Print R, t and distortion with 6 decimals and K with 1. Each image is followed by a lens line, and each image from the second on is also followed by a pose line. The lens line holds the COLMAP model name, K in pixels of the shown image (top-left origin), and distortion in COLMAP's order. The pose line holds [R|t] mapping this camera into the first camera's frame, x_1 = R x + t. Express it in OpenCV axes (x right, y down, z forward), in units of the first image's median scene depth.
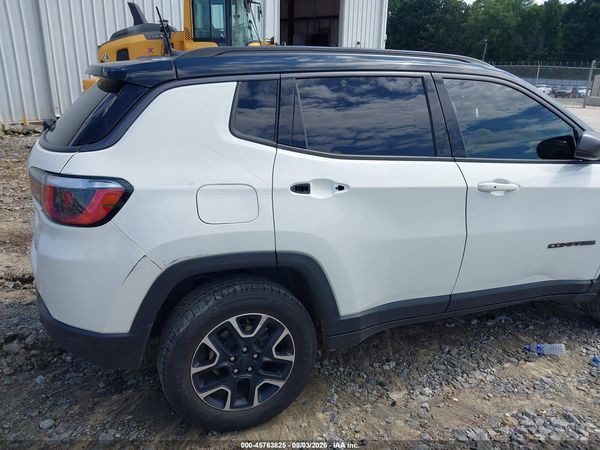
lens RADIAL K [[479.9, 0, 300.0], [0, 479.9, 225.0], [0, 0, 1]] dist [-0.001985, -0.005513]
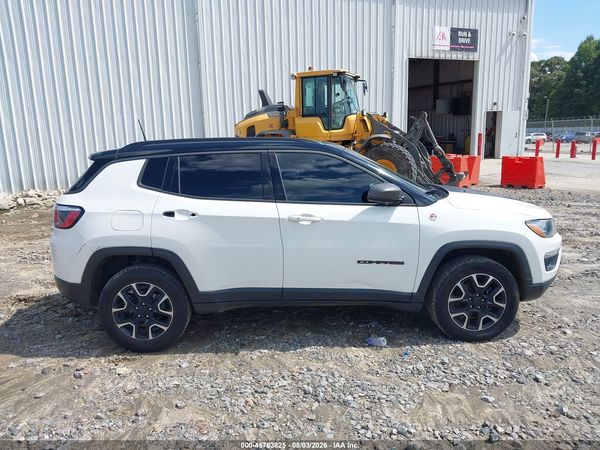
lens RADIAL K [[477.2, 0, 300.0], [0, 477.2, 225.0], [0, 0, 1]] dist [0.106437, -0.240558]
pose [[0.934989, 0.021642, -0.354015, 1.011446], [-0.065211, 0.991610, -0.111610, 0.124066], [0.348630, 0.127440, 0.928556, -0.482164]]
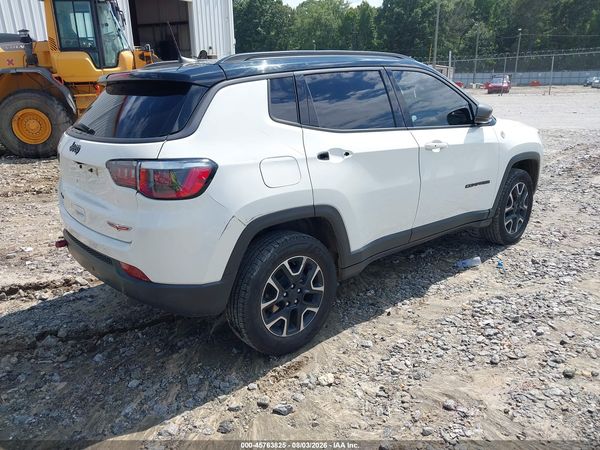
lens RADIAL K [[470.5, 0, 300.0], [0, 470.5, 225.0], [0, 0, 1]] dist [0.007568, -0.008480]
pose [[0.947019, -0.140637, 0.288750, -0.419117], [0.141121, 0.989805, 0.019254, 0.071171], [-0.288514, 0.022515, 0.957211, -0.213697]]
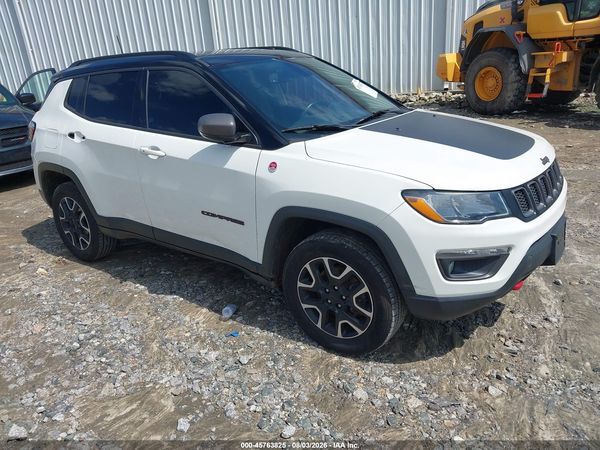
lens RADIAL K [[479.2, 0, 293.3], [0, 479.2, 230.2], [0, 0, 1]] dist [0.009183, -0.009626]
pose [[0.517229, 0.243878, -0.820364, 1.871799], [-0.185249, 0.967719, 0.170887, -0.179280], [0.835558, 0.063584, 0.545711, 0.647903]]
